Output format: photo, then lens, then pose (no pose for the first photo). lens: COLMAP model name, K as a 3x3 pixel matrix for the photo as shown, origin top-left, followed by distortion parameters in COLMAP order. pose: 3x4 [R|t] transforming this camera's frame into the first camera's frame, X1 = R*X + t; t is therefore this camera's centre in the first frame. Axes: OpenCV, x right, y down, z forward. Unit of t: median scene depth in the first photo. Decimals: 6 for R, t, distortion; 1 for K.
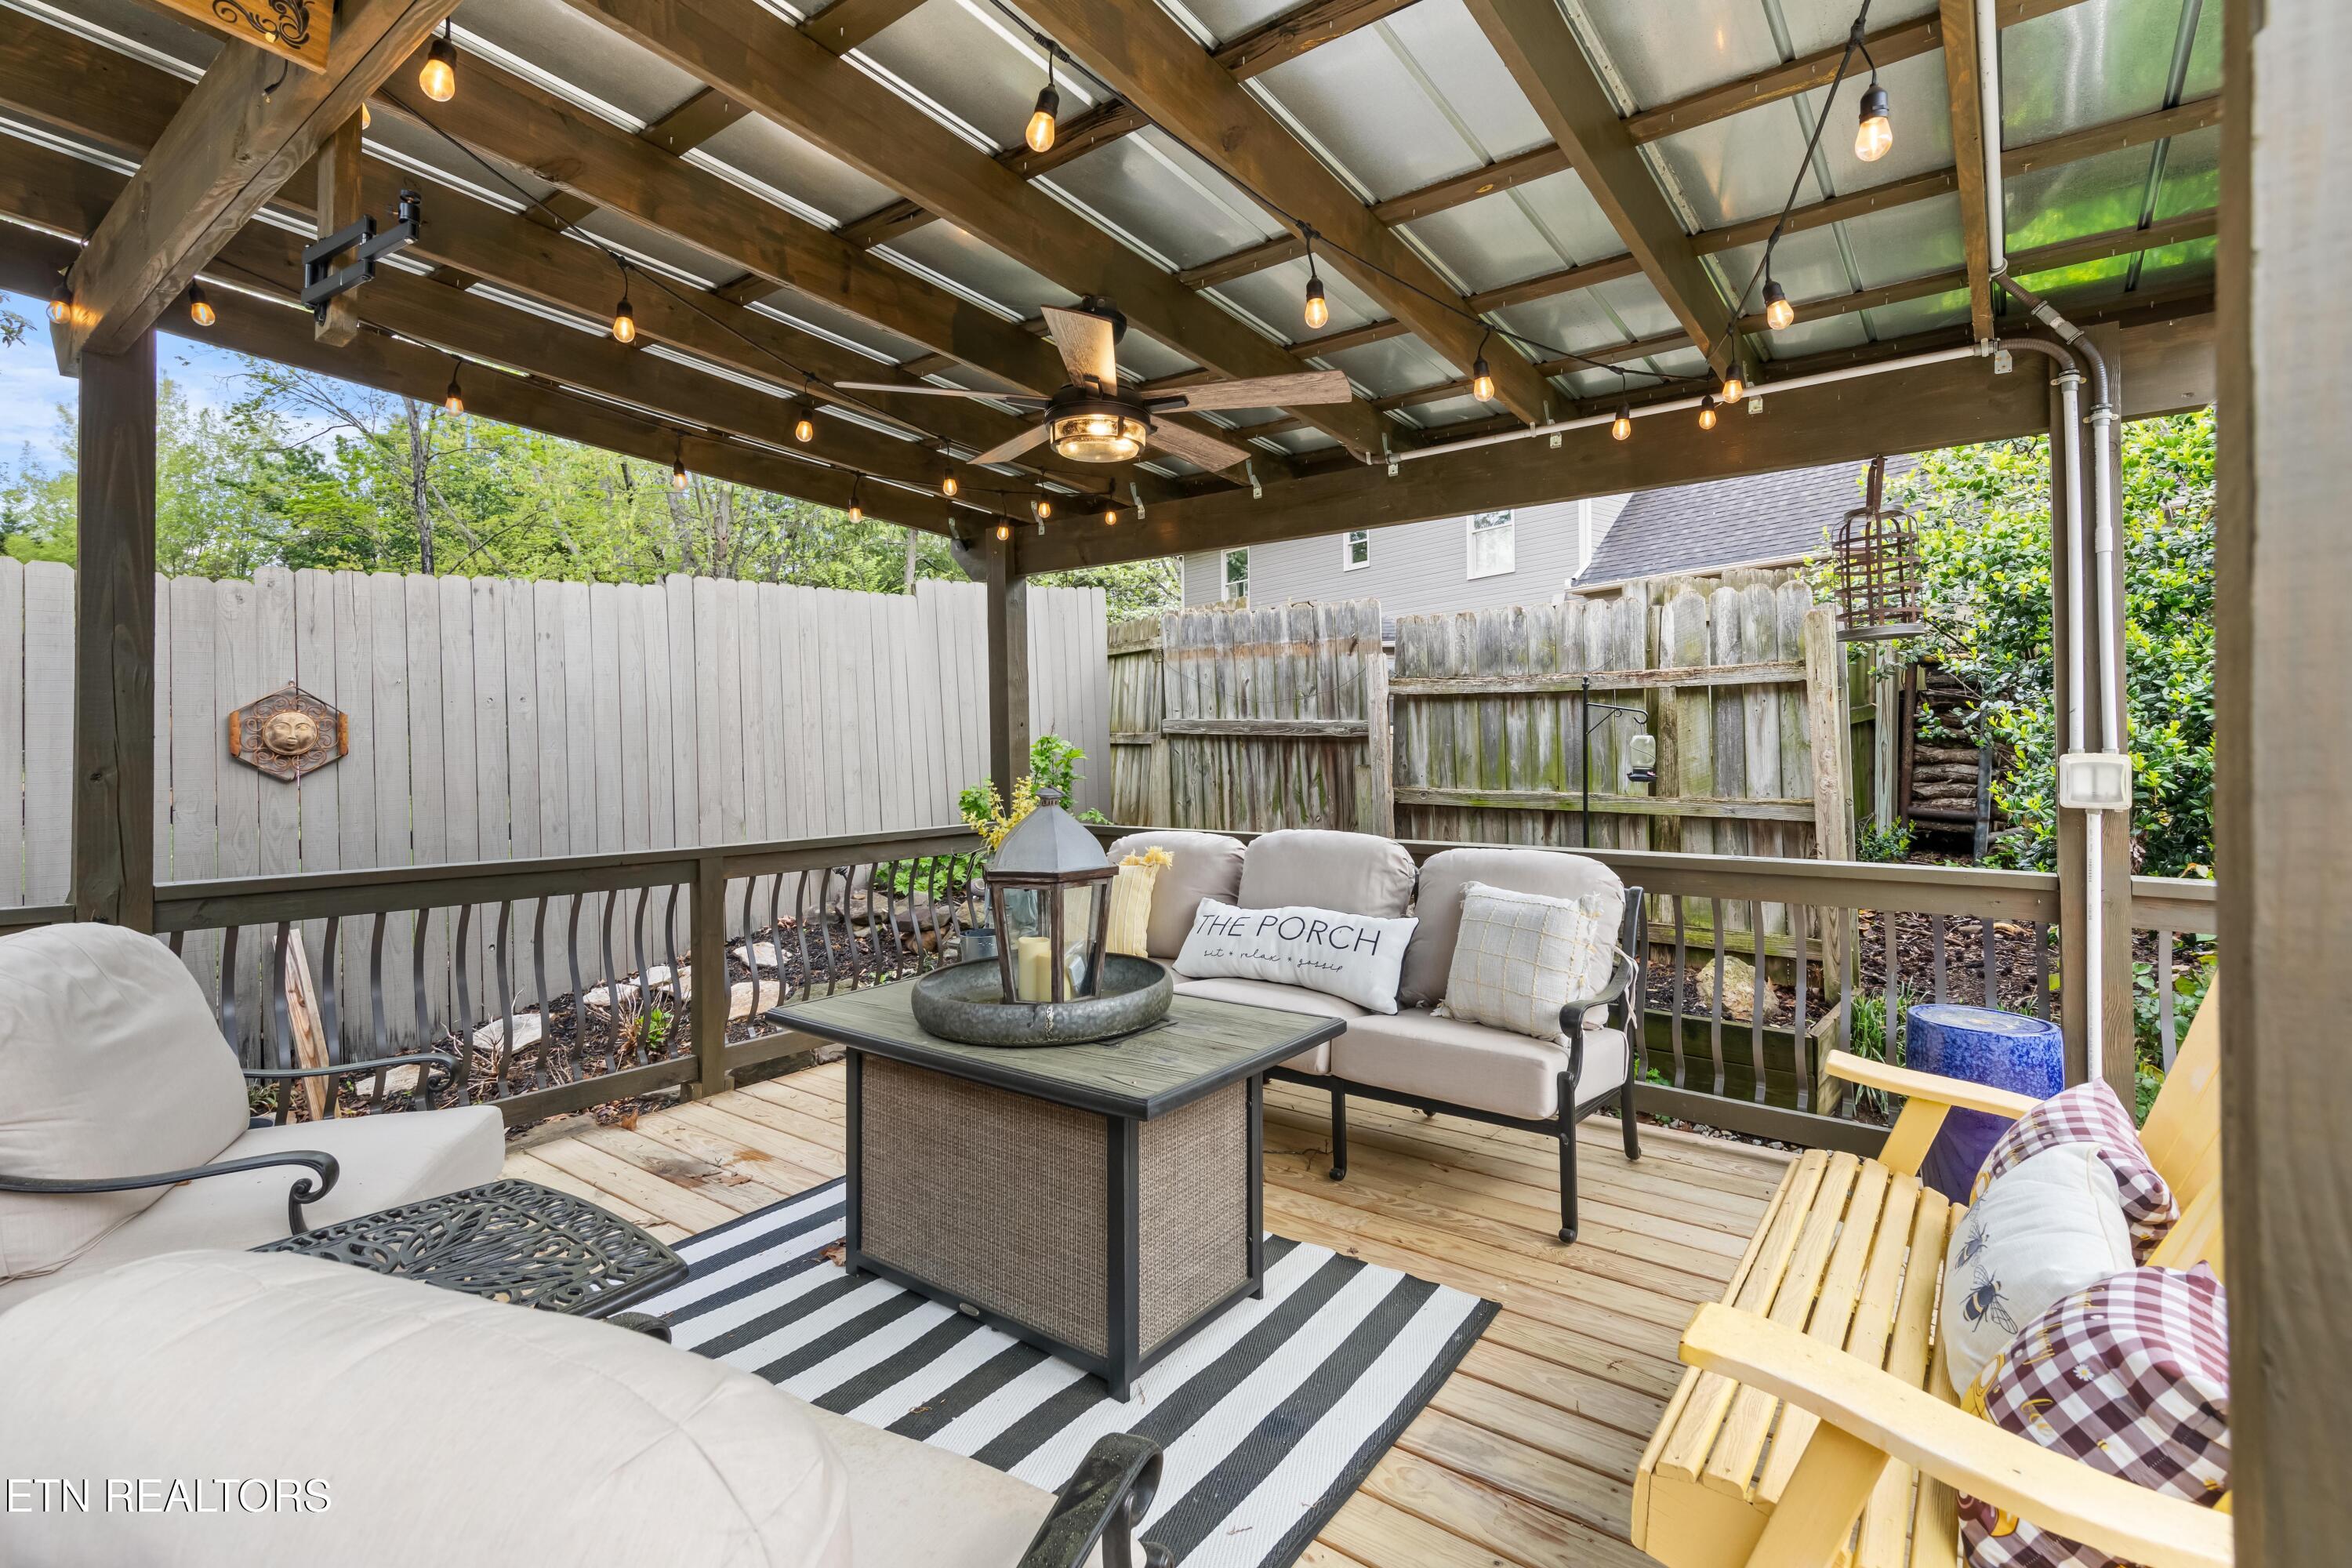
lens RADIAL K [[1084.1, 0, 1170.6], [0, 1084.1, 769.2], [0, 0, 1]] dist [0.006118, 0.000064]
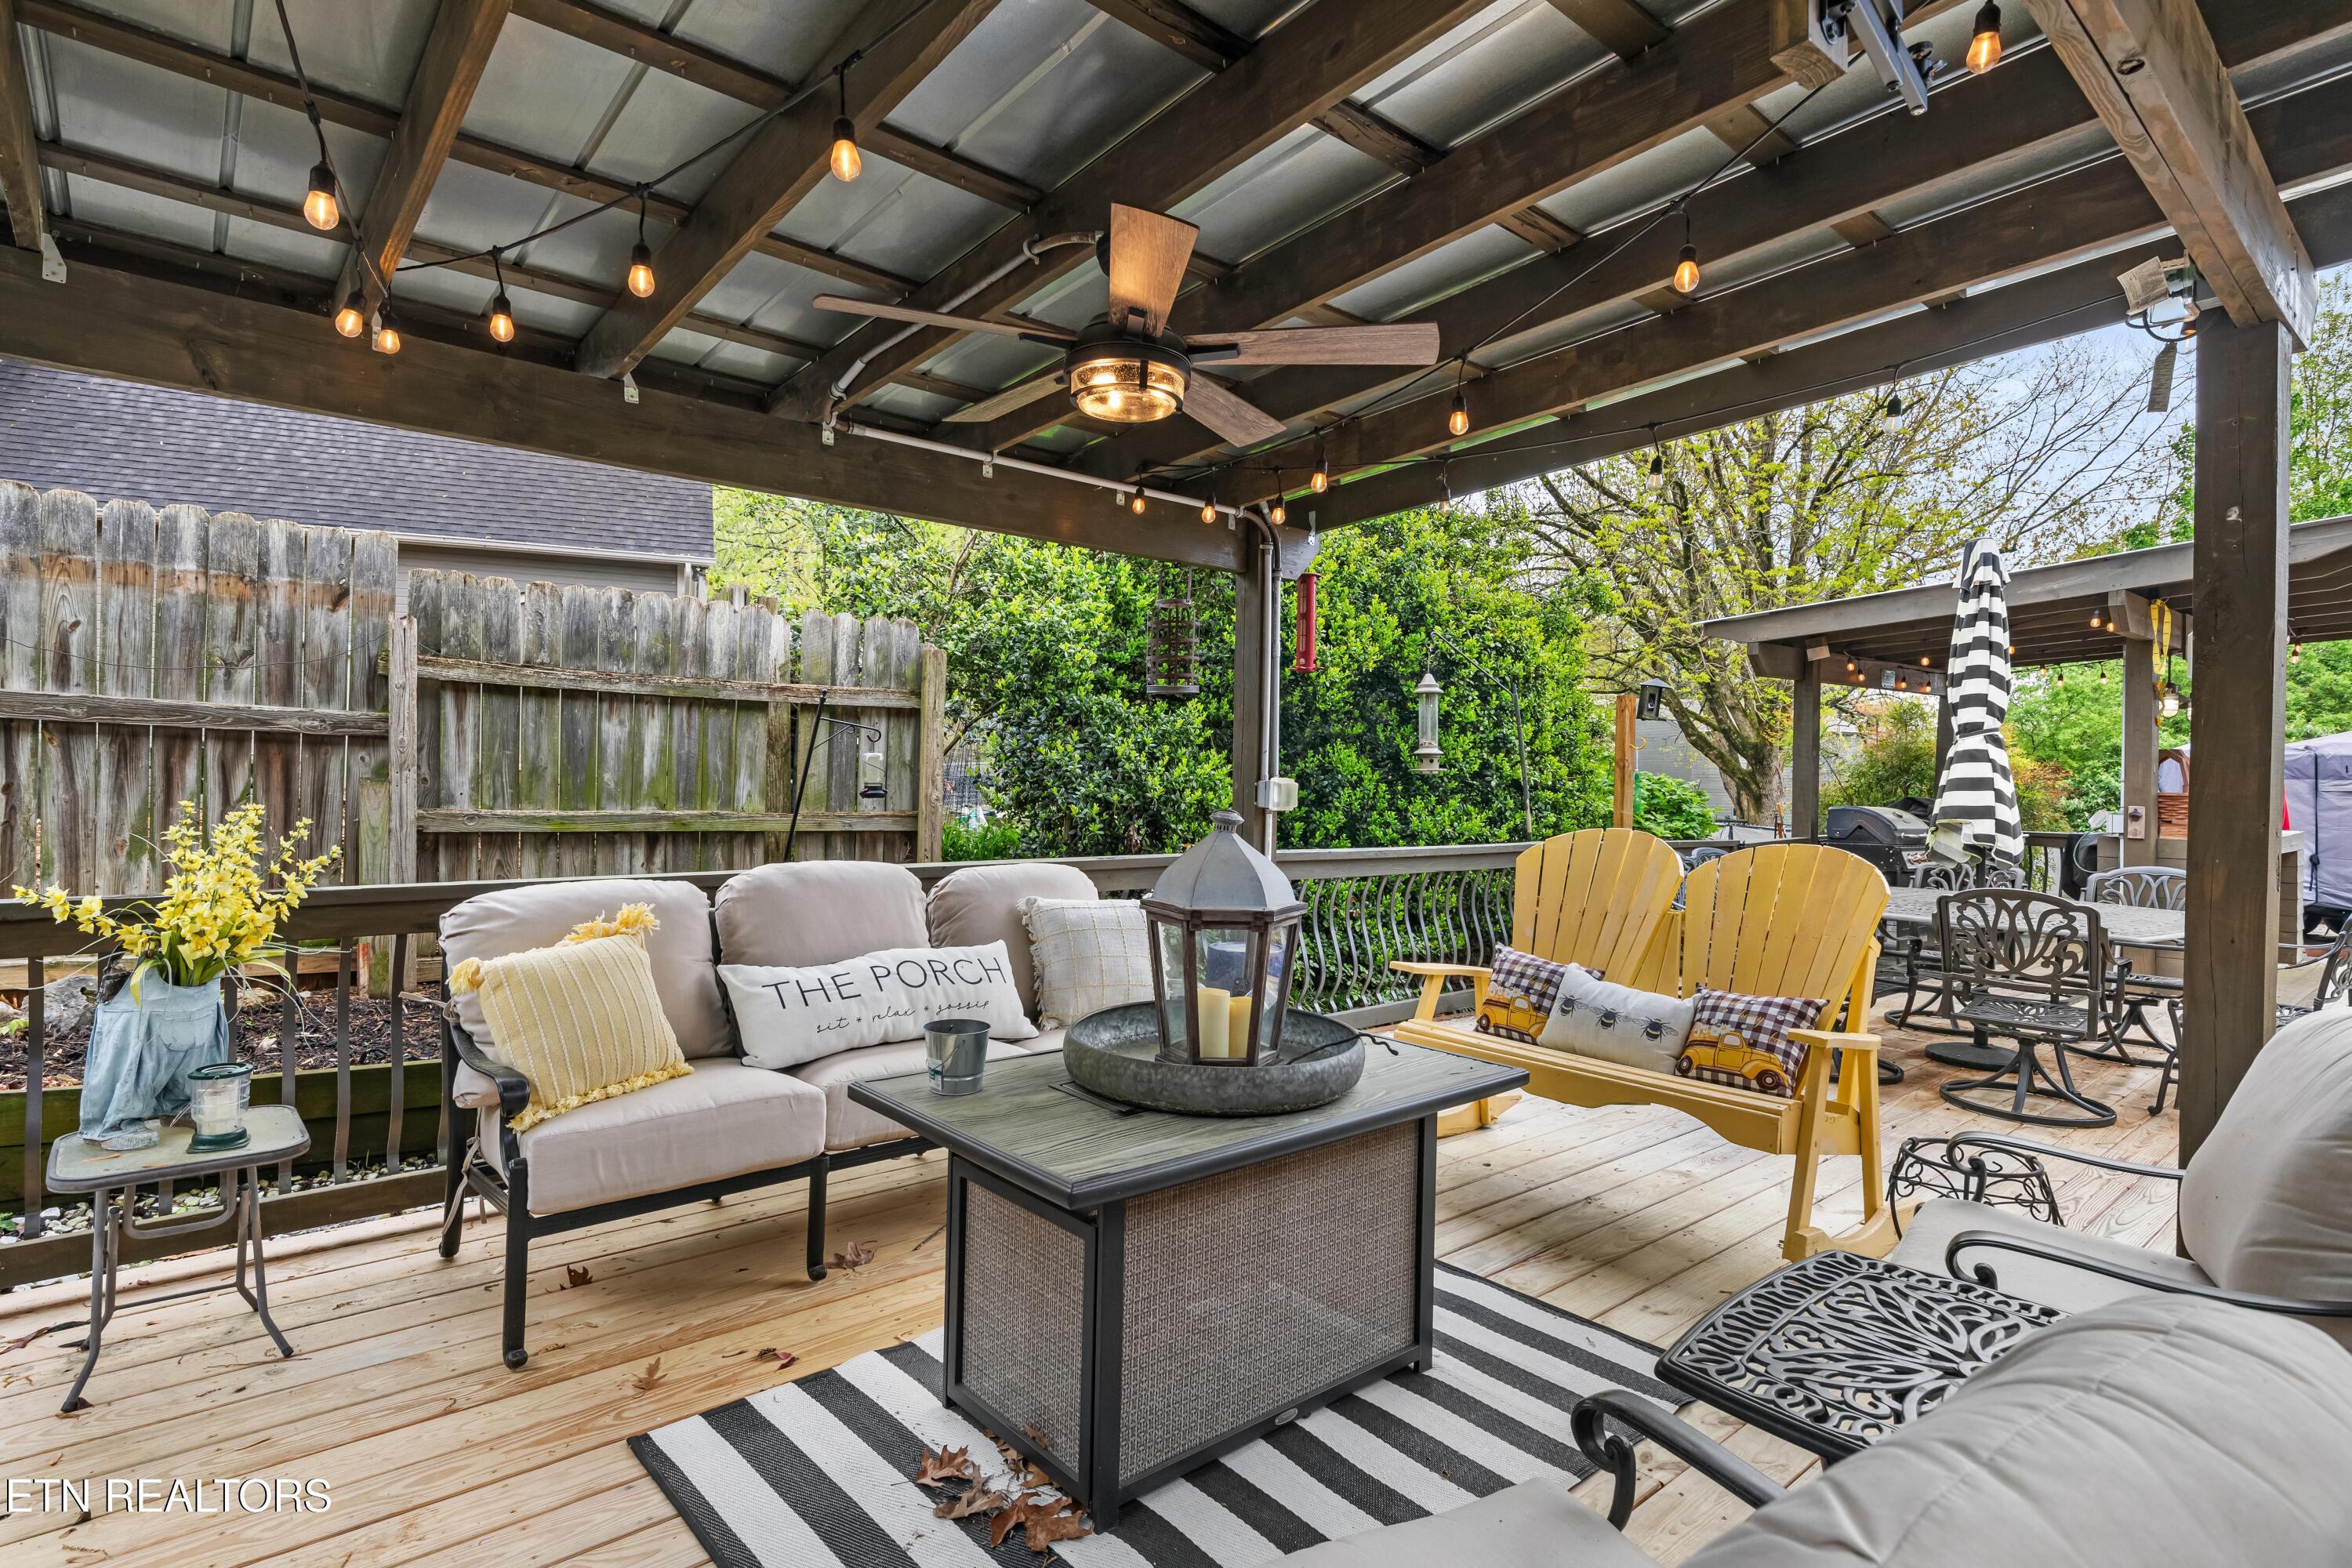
lens RADIAL K [[1204.4, 0, 1166.6], [0, 1204.4, 794.1], [0, 0, 1]] dist [0.008976, 0.000394]
pose [[0.214259, -0.008264, 0.976742, -0.488824], [-0.004289, 0.999947, 0.009402, -0.003252], [-0.976767, -0.006203, 0.214212, 0.381838]]
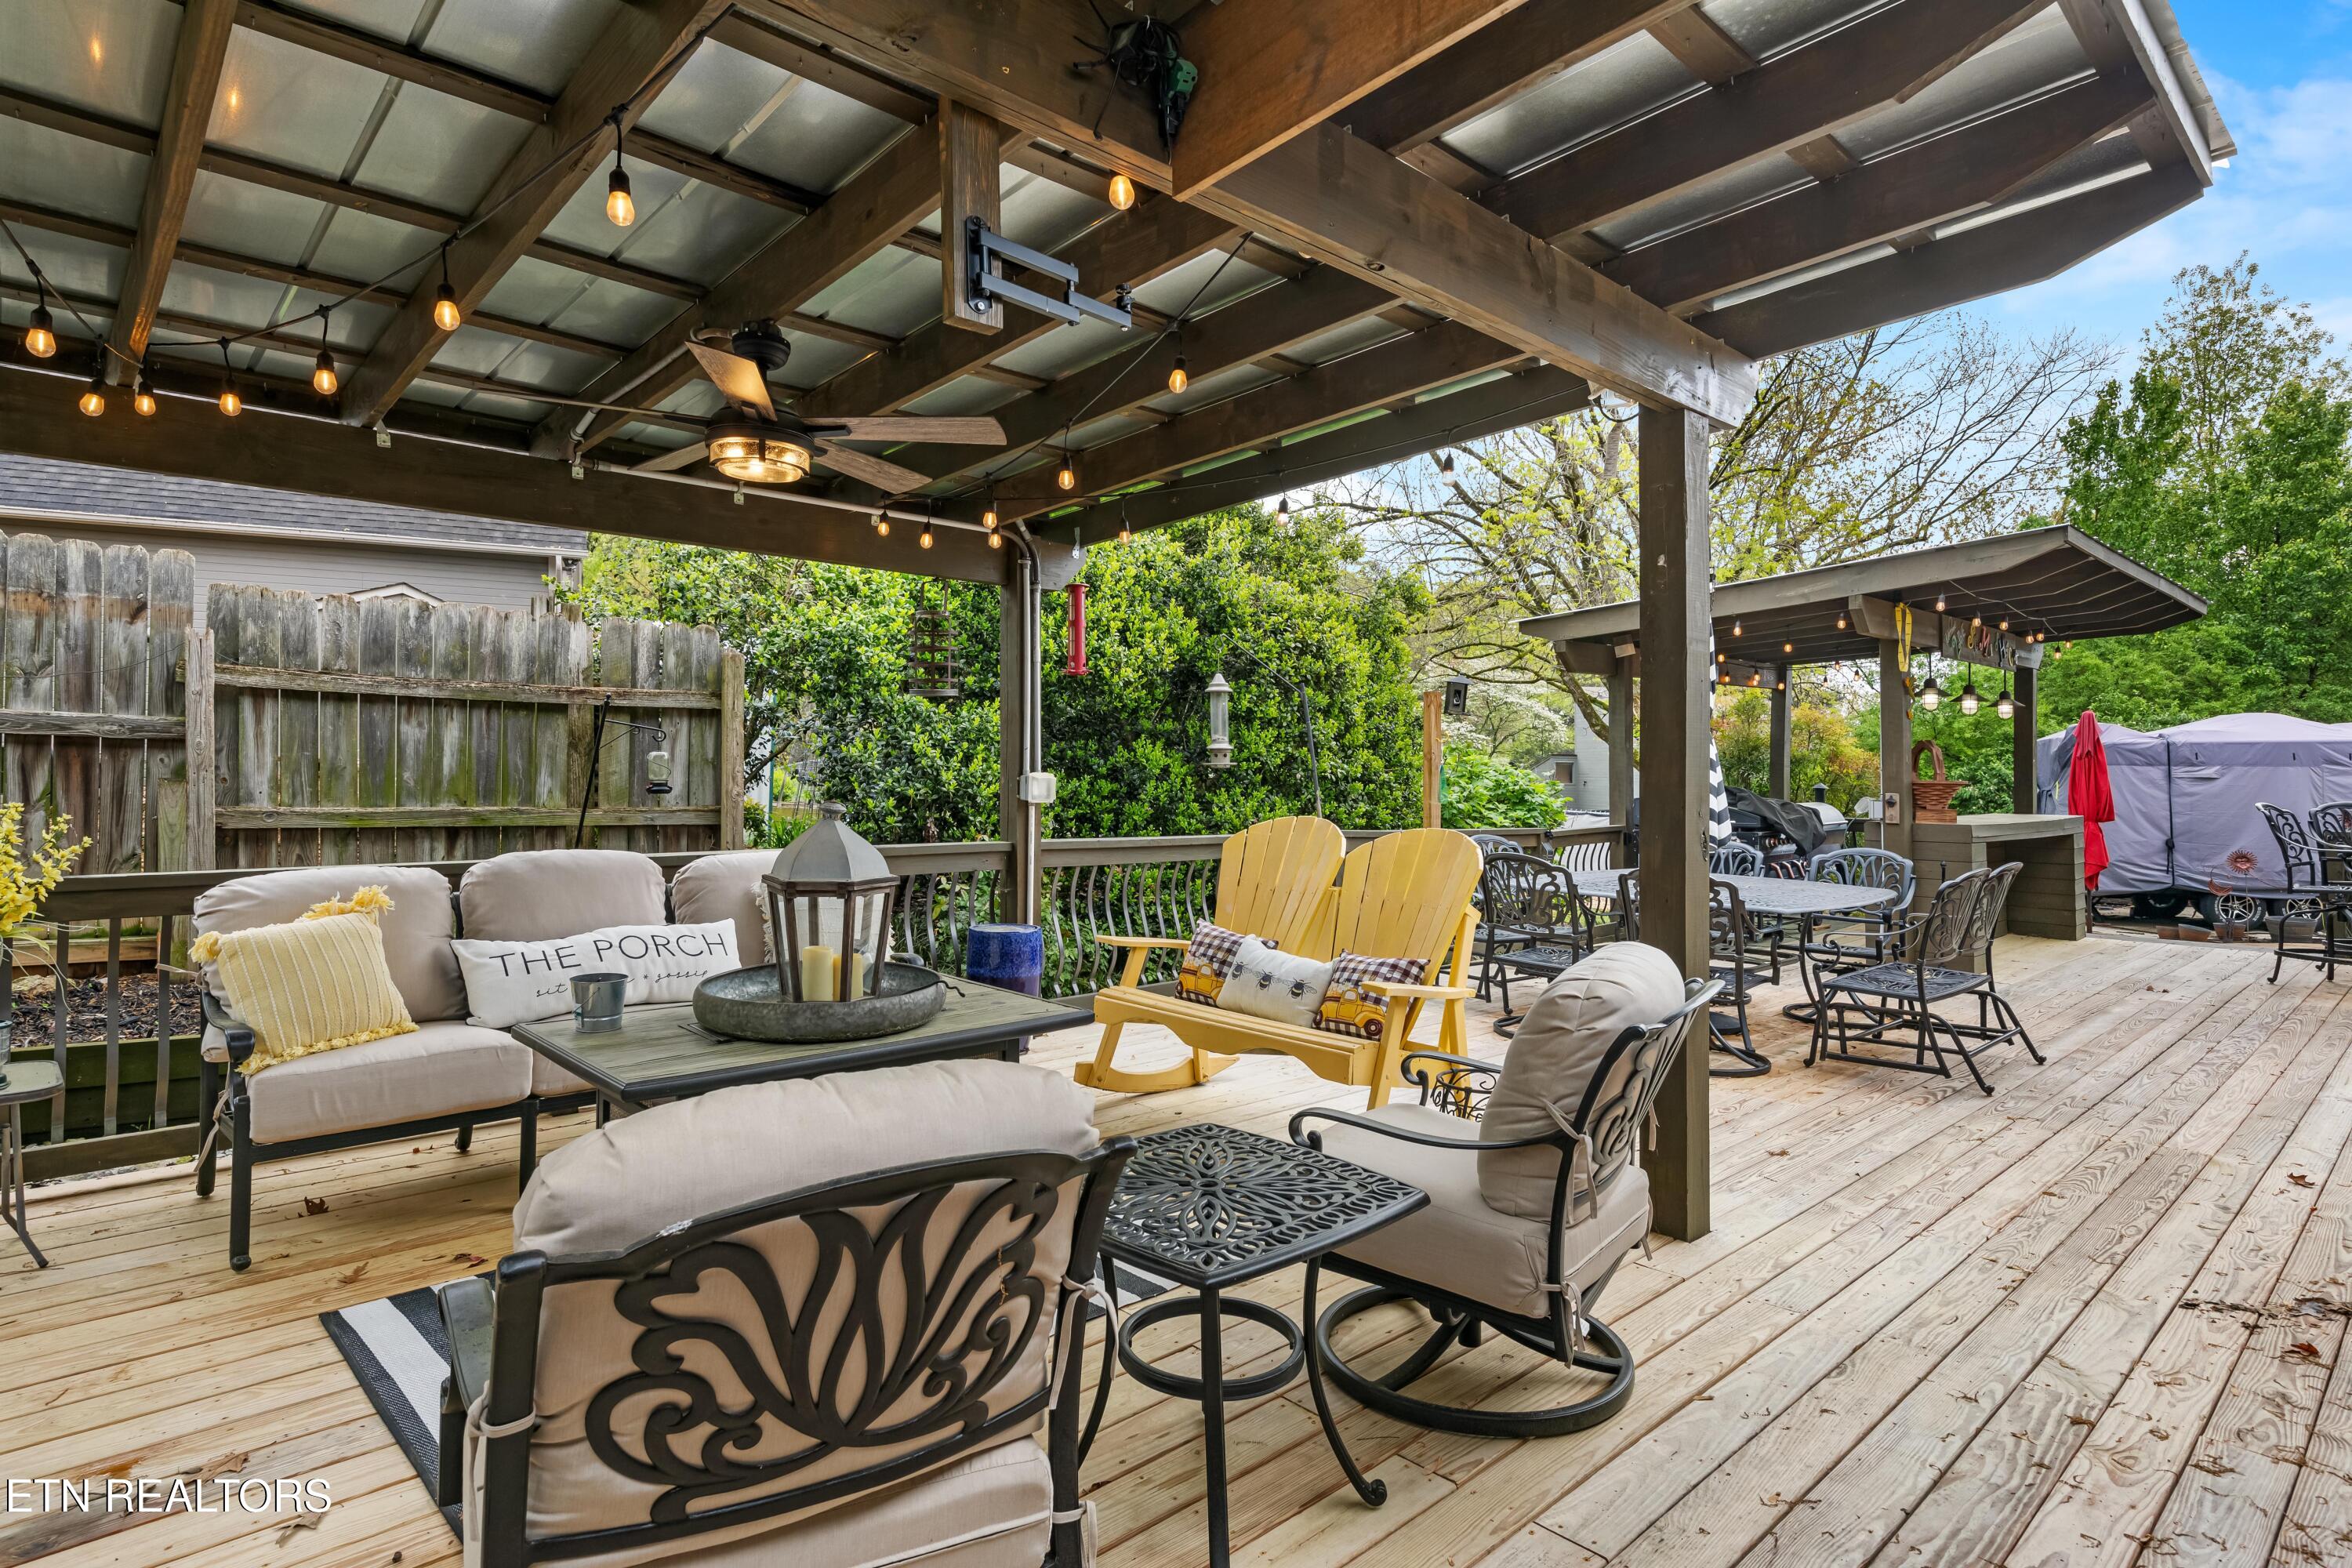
lens RADIAL K [[1269.1, 0, 1176.2], [0, 1269.1, 776.7], [0, 0, 1]] dist [0.007341, 0.002086]
pose [[0.171147, -0.001605, 0.985244, -0.593244], [0.001839, 0.999997, 0.001310, -0.005235], [-0.985244, 0.001587, 0.171150, 0.202942]]
